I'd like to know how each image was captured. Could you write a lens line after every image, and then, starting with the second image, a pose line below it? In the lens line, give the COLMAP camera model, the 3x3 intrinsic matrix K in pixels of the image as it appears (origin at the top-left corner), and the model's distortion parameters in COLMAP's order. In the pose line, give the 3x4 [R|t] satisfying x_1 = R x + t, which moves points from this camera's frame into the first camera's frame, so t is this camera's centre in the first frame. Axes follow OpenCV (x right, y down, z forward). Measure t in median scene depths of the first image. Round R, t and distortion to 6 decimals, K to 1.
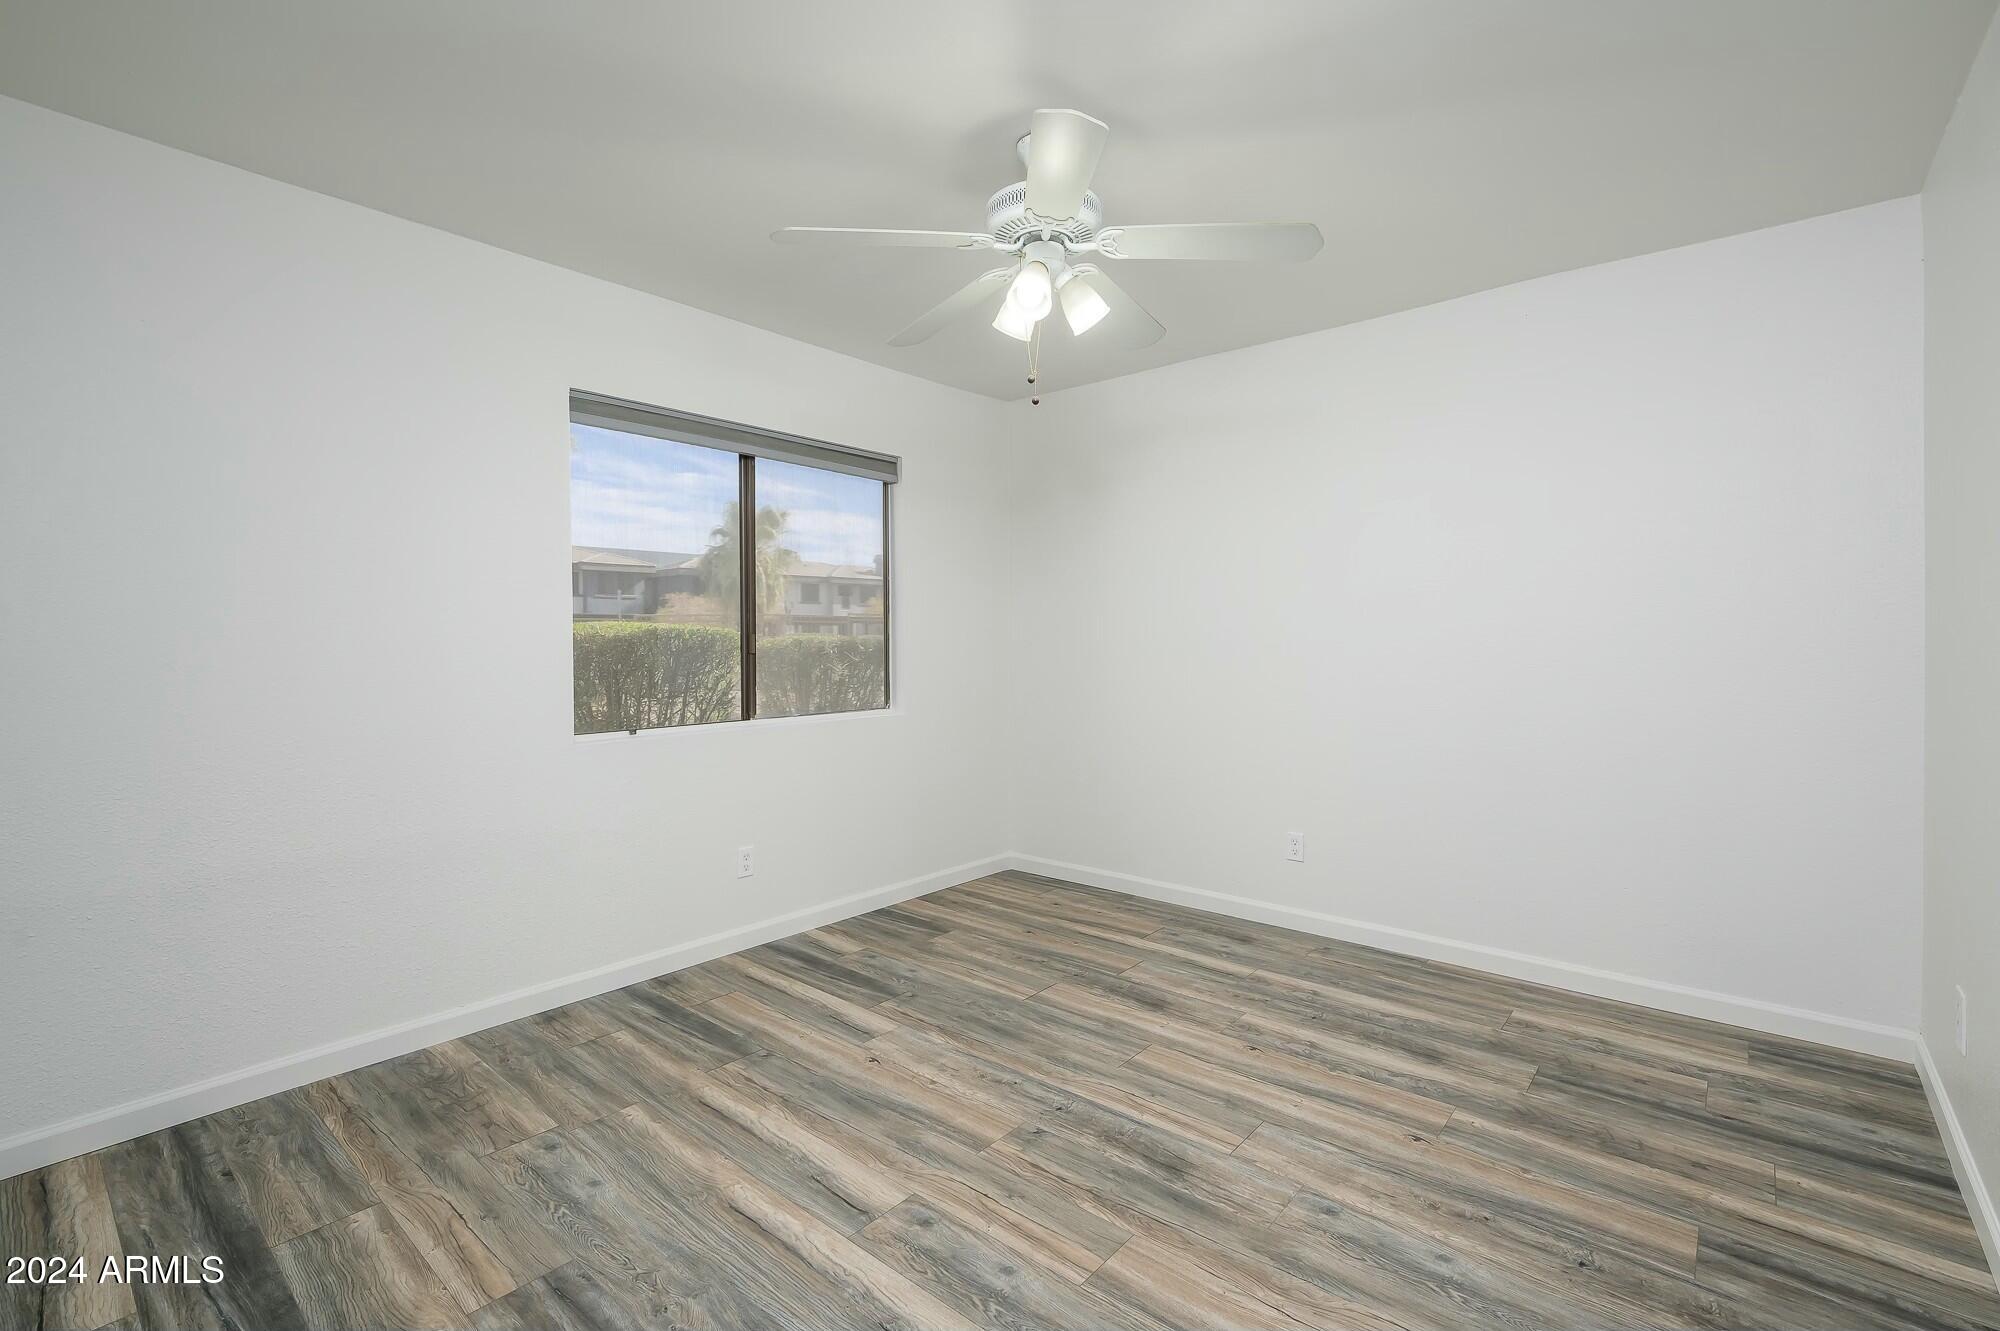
lens RADIAL K [[883.7, 0, 1006.3], [0, 883.7, 670.9], [0, 0, 1]] dist [0.001554, 0.000103]
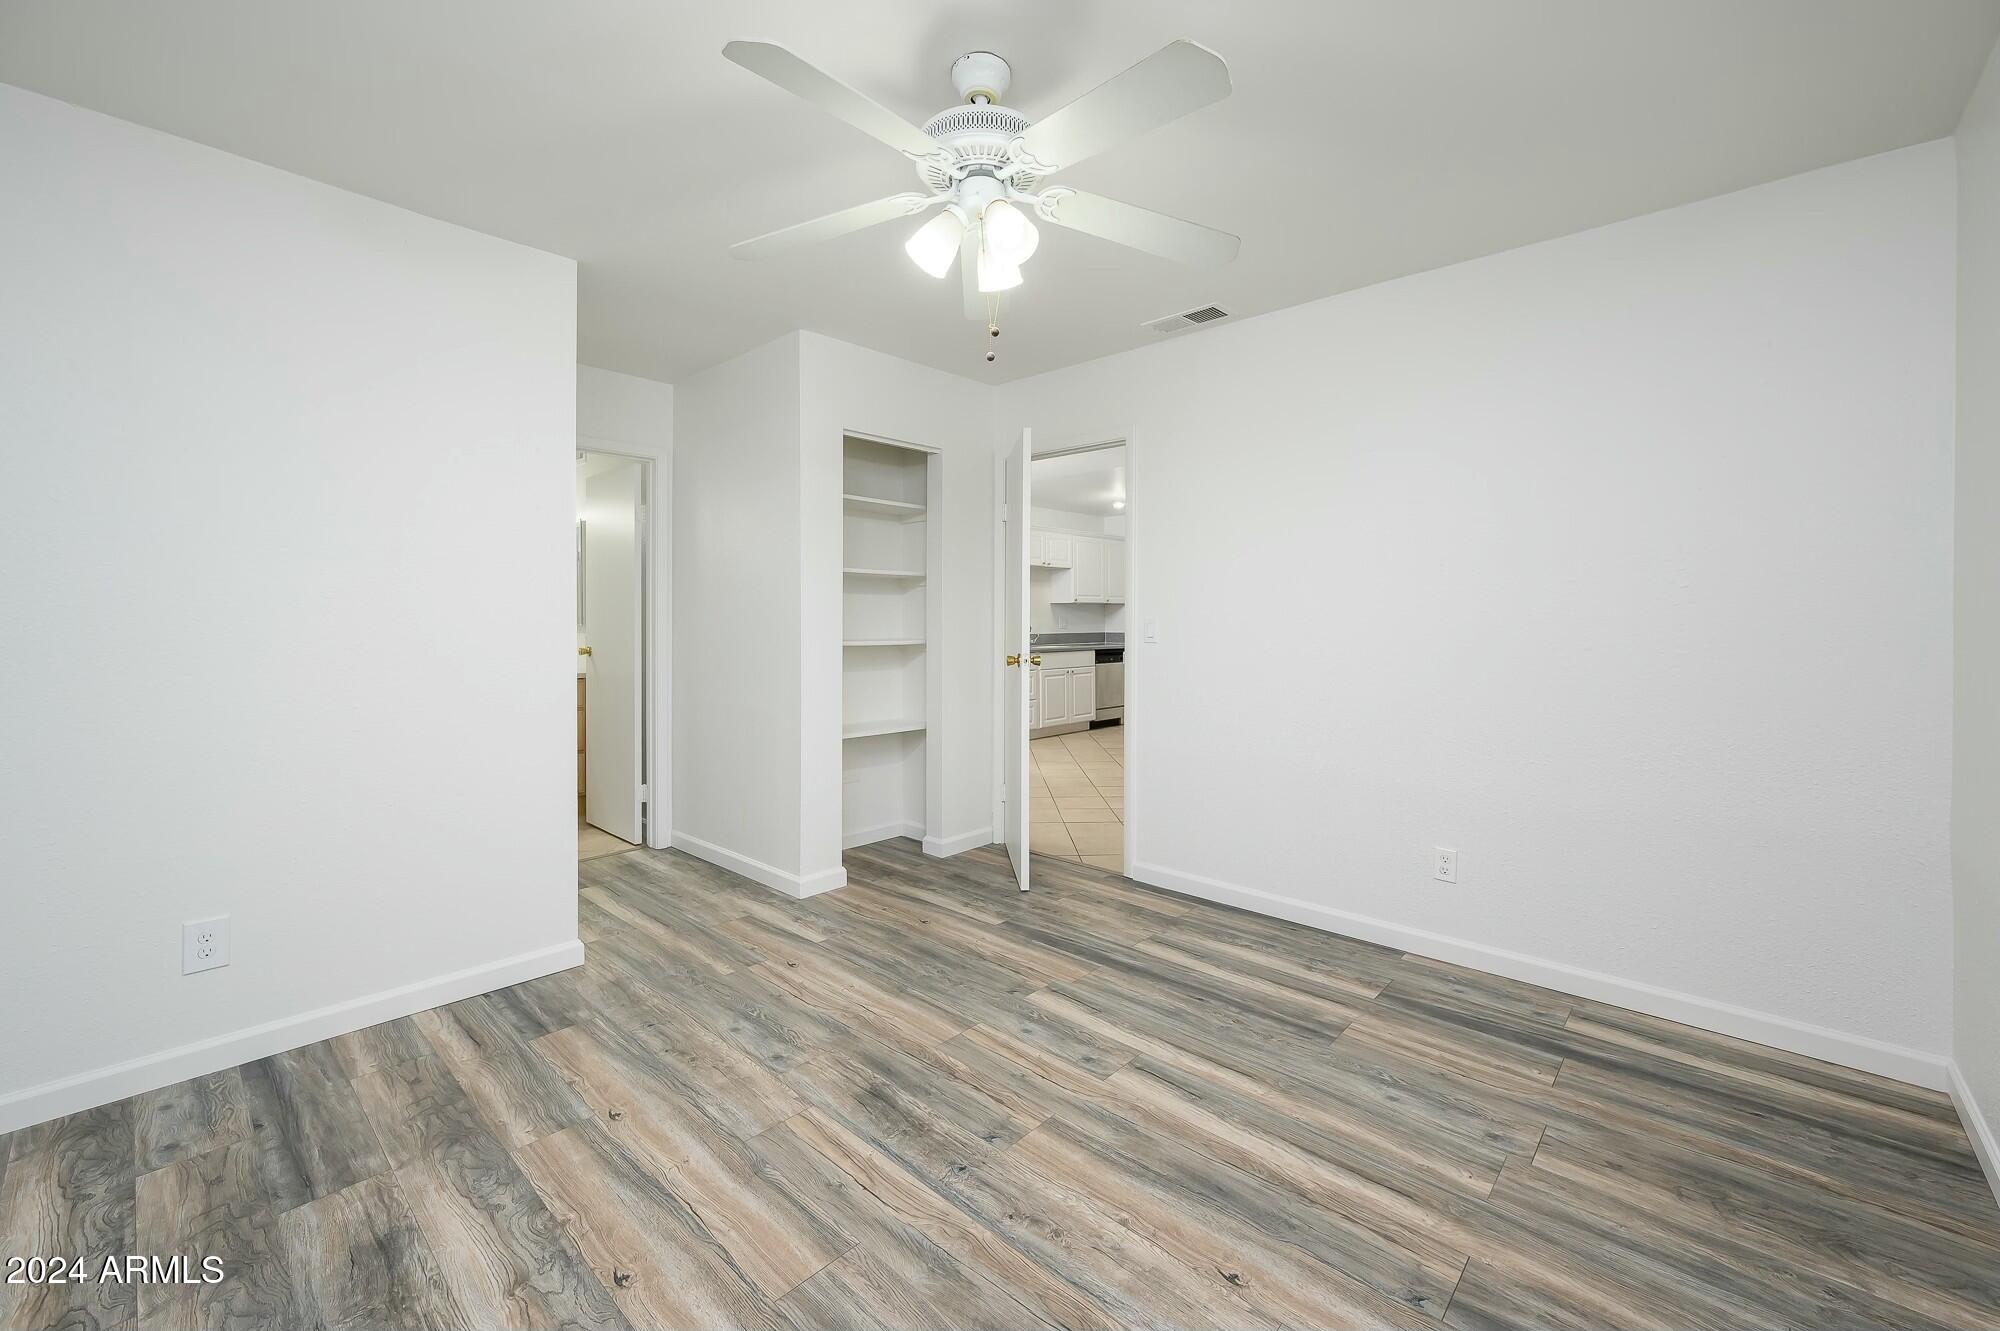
lens RADIAL K [[798.2, 0, 1008.6], [0, 798.2, 654.7], [0, 0, 1]] dist [-0.001799, -0.000361]
pose [[-0.999451, 0.002159, 0.033067, -0.011854], [0.004898, 0.996541, 0.082962, -0.063891], [-0.032774, 0.083079, -0.996004, 1.846125]]
